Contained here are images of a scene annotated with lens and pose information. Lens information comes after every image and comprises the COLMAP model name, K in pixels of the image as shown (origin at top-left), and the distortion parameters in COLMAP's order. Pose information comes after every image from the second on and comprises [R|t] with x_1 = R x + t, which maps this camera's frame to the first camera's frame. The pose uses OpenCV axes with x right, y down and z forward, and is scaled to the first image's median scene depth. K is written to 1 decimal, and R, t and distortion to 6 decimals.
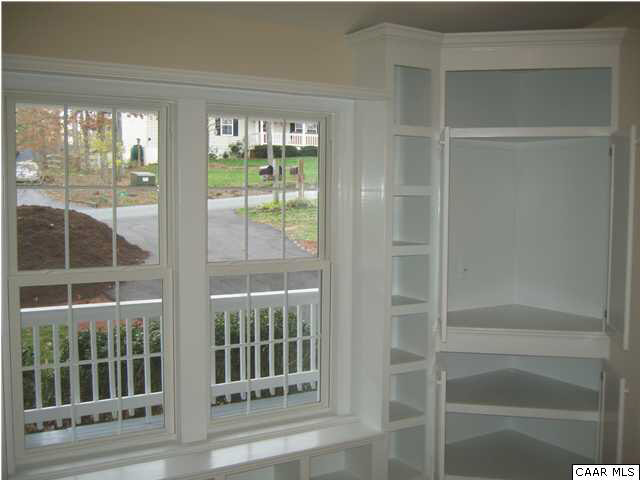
lens RADIAL K [[707.0, 0, 317.6], [0, 707.0, 237.8], [0, 0, 1]] dist [-0.047230, 0.000000]
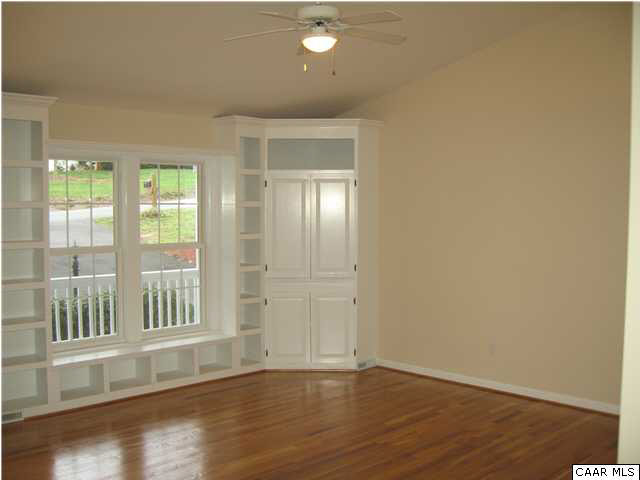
lens RADIAL K [[707.0, 0, 319.3], [0, 707.0, 240.7], [0, 0, 1]] dist [-0.047230, 0.000000]
pose [[0.974996, -0.015005, 0.221716, -0.026725], [0.017274, 0.999816, -0.008297, 0.012493], [-0.221551, 0.011919, 0.975076, -0.220944]]
